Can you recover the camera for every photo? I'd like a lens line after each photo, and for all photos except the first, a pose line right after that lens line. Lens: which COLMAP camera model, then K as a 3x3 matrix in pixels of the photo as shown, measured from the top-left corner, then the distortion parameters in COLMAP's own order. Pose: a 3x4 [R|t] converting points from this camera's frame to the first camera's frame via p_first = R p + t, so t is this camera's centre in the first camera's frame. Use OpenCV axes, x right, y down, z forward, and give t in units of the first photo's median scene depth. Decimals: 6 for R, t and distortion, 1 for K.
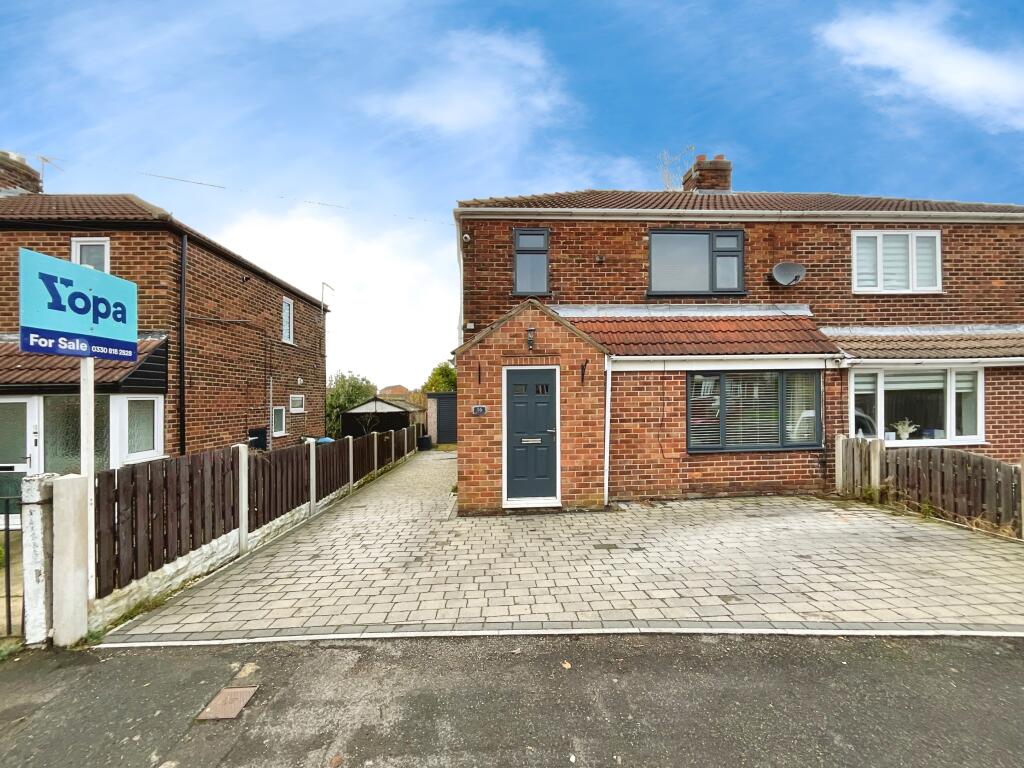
lens RADIAL K [[419.8, 0, 578.9], [0, 419.8, 365.2], [0, 0, 1]] dist [0.000383, 0.000037]
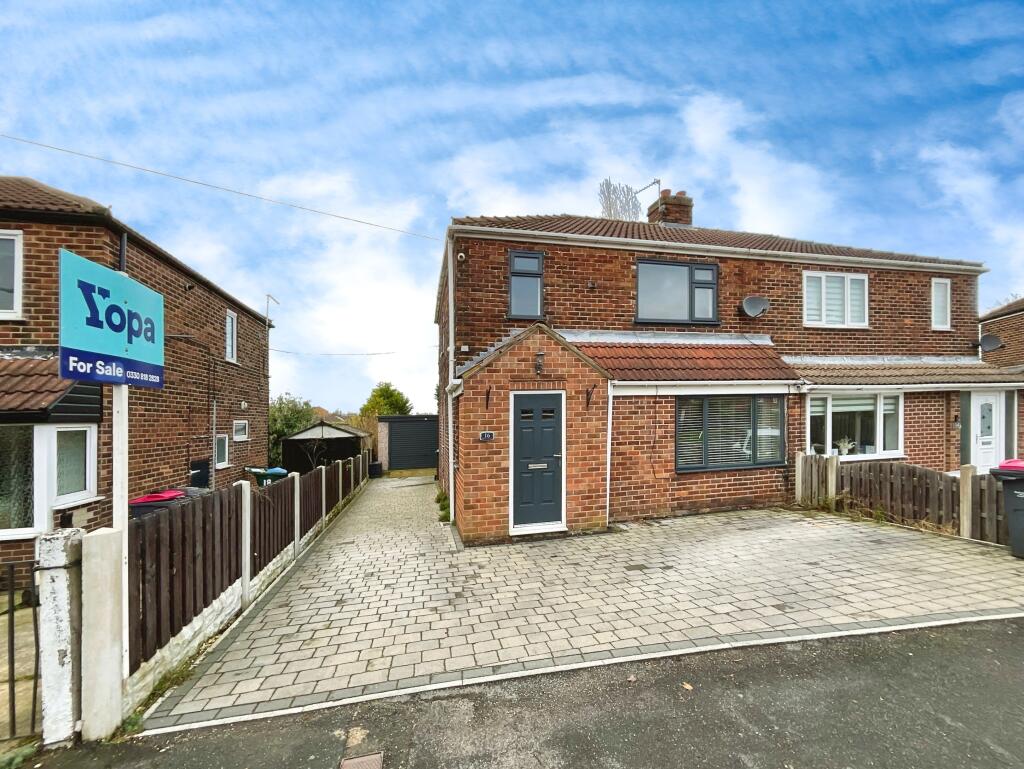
lens RADIAL K [[419.8, 0, 514.4], [0, 419.8, 383.5], [0, 0, 1]] dist [0.000383, 0.000037]
pose [[0.983777, 0.005301, 0.179318, -0.345114], [-0.005672, 0.999983, 0.001552, -0.016403], [-0.179306, -0.002544, 0.983790, 0.033592]]
